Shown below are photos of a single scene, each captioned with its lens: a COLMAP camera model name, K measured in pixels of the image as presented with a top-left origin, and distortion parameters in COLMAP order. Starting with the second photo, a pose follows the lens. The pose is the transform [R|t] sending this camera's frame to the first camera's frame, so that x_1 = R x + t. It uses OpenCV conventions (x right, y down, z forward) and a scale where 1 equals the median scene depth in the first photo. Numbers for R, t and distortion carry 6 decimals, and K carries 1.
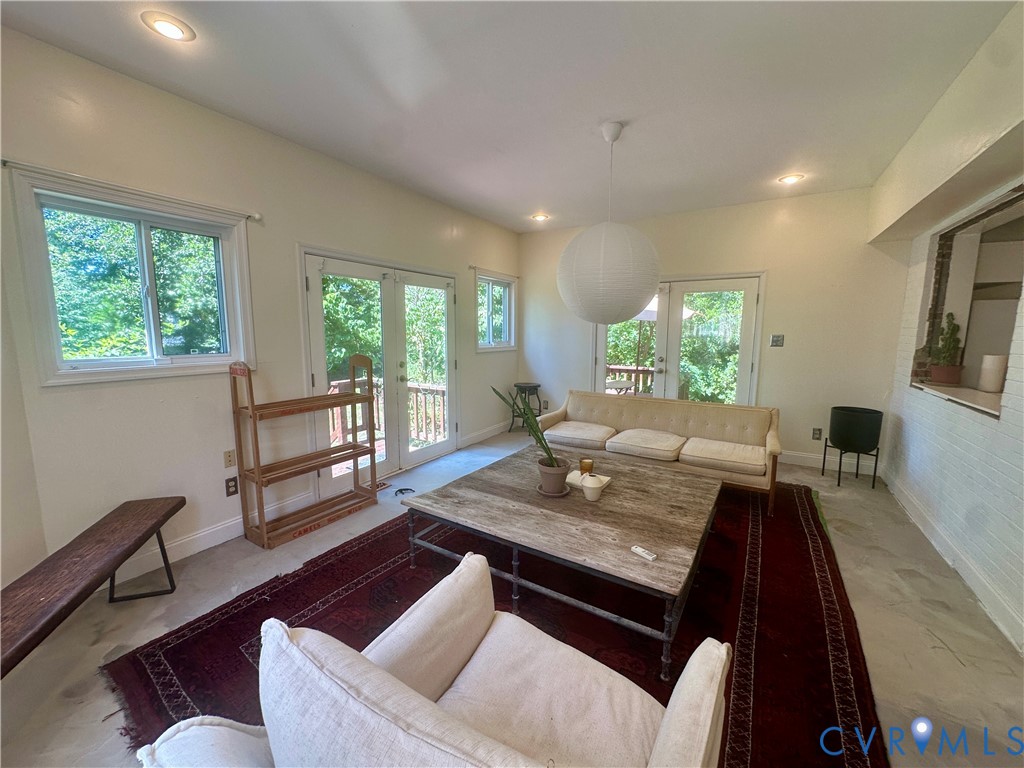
lens RADIAL K [[412.5, 0, 512.0], [0, 412.5, 384.0], [0, 0, 1]] dist [-0.001169, 0.000022]
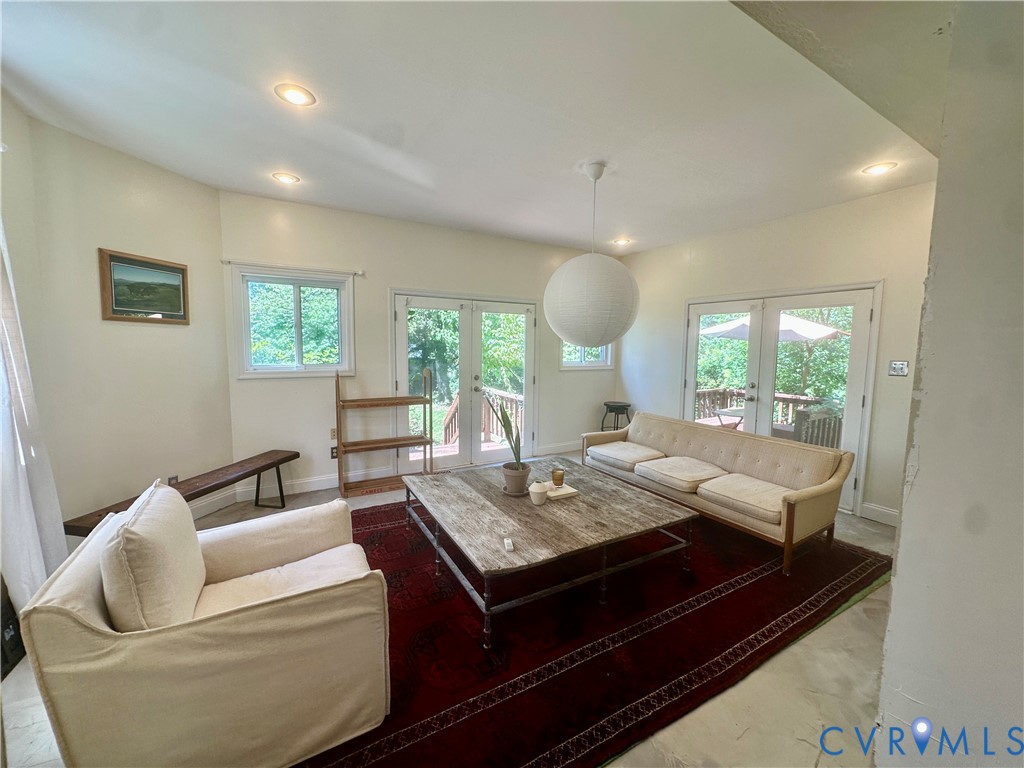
lens RADIAL K [[412.5, 0, 512.0], [0, 412.5, 384.0], [0, 0, 1]] dist [-0.001169, 0.000022]
pose [[0.880372, 0.052013, -0.471423, 0.565463], [-0.071134, 0.997206, -0.022817, -0.011235], [0.468919, 0.053622, 0.881612, -0.031425]]
